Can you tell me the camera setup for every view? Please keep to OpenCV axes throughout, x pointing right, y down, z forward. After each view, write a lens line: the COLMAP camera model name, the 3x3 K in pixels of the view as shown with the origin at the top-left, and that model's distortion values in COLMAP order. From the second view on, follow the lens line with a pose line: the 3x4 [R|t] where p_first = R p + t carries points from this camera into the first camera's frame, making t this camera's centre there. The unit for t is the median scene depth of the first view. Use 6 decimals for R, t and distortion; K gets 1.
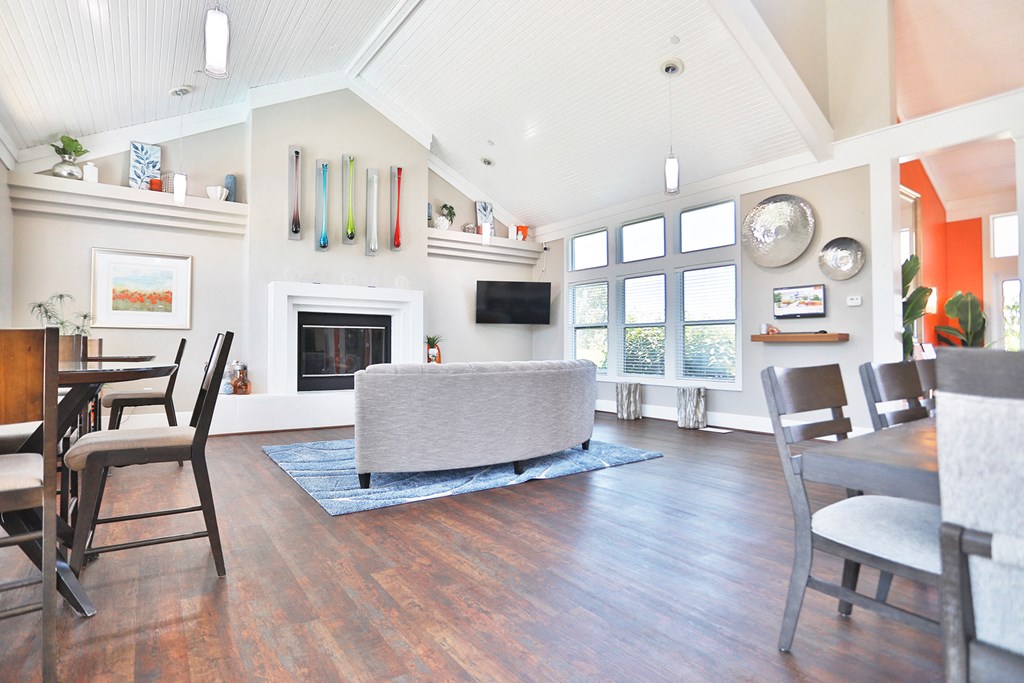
lens RADIAL K [[537.6, 0, 509.6], [0, 537.6, 317.0], [0, 0, 1]] dist [-0.003628, 0.000027]
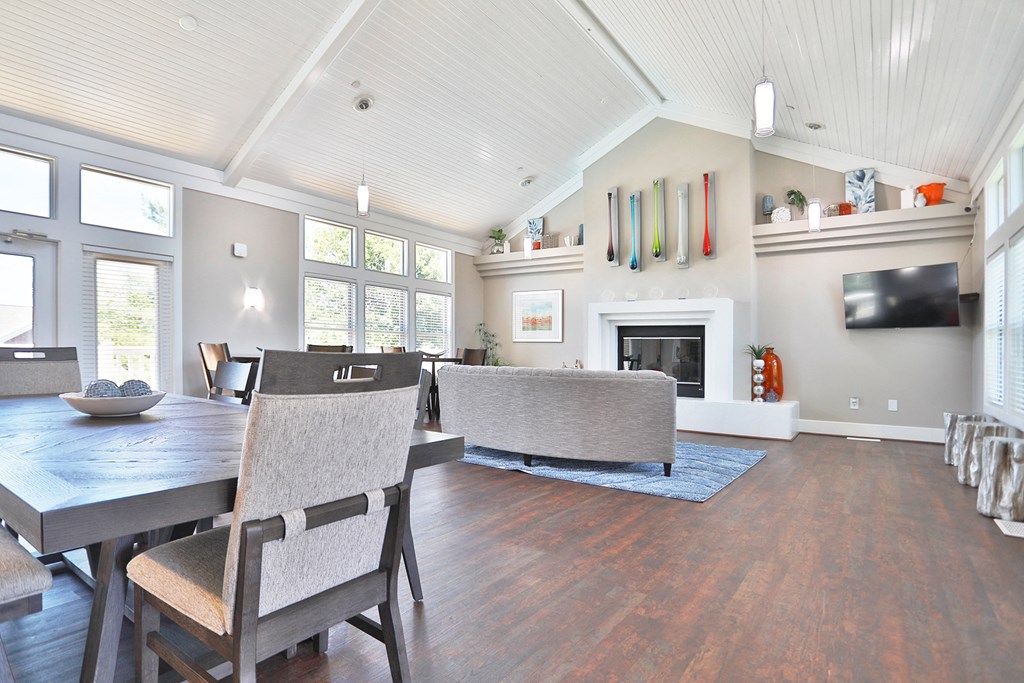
lens RADIAL K [[537.8, 0, 511.2], [0, 537.8, 350.1], [0, 0, 1]] dist [-0.002512, 0.000204]
pose [[0.358121, 0.002480, -0.933672, 0.602249], [0.032563, 0.999355, 0.015144, 0.017059], [0.933107, -0.035827, 0.357809, 0.323960]]
